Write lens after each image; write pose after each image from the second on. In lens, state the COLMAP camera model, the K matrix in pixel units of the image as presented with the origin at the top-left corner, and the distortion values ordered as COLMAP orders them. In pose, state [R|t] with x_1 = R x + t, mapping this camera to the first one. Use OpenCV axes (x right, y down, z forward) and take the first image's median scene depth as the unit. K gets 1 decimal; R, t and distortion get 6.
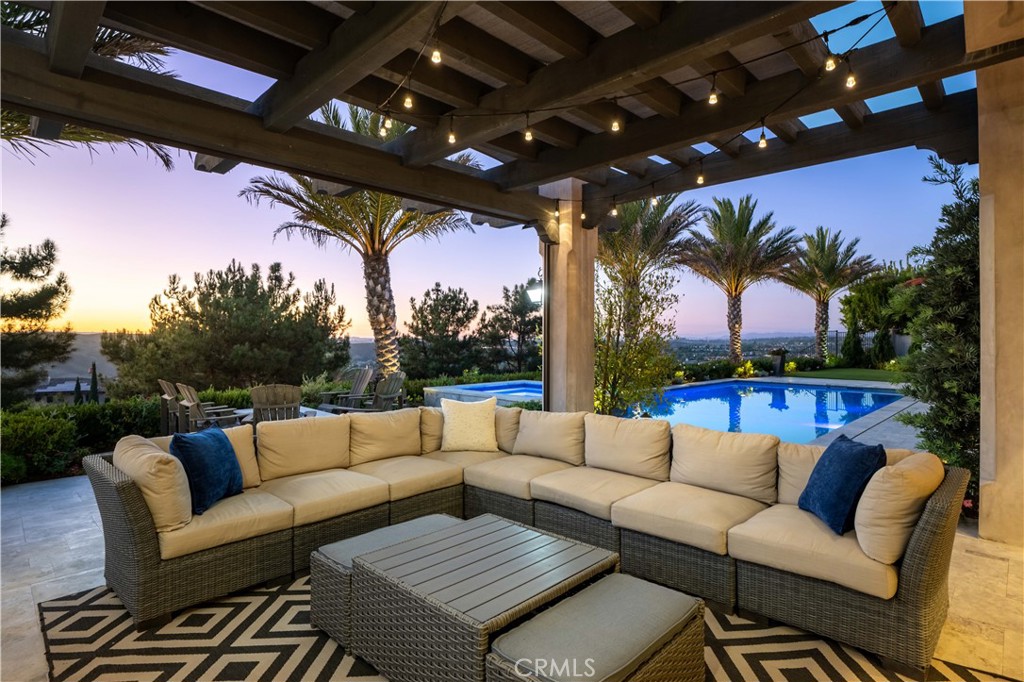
lens RADIAL K [[539.9, 0, 520.0], [0, 539.9, 339.9], [0, 0, 1]] dist [-0.068550, 0.052331]
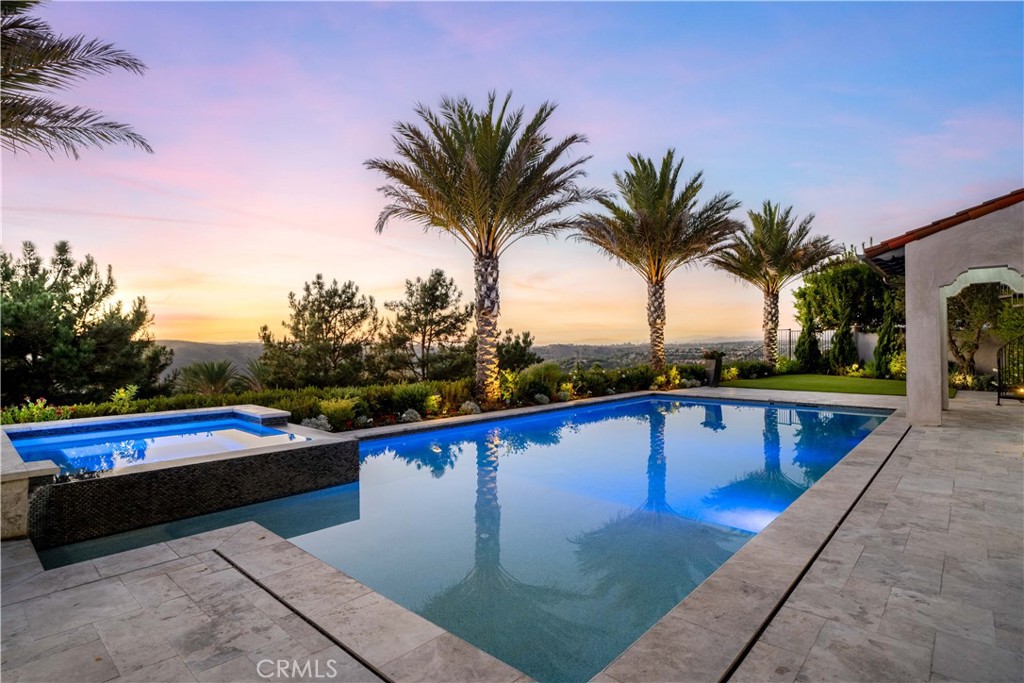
lens RADIAL K [[518.3, 0, 526.8], [0, 518.3, 342.0], [0, 0, 1]] dist [-0.041179, 0.000036]
pose [[0.998714, -0.005239, 0.050428, 0.178098], [0.005536, 0.999968, -0.005739, 0.006537], [-0.050396, 0.006011, 0.998711, 0.267542]]
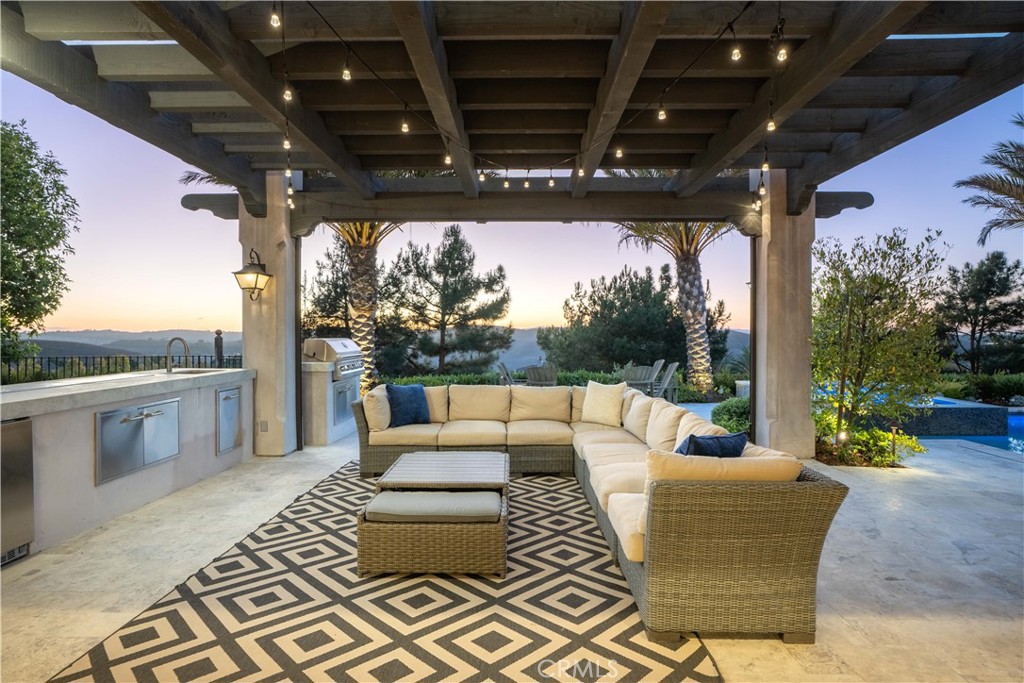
lens RADIAL K [[537.1, 0, 512.6], [0, 537.1, 332.3], [0, 0, 1]] dist [-0.041764, 0.024115]
pose [[0.689005, -0.001465, -0.724755, 0.135904], [-0.000124, 0.999998, -0.002139, -0.000204], [0.724757, 0.001564, 0.689003, 0.001611]]
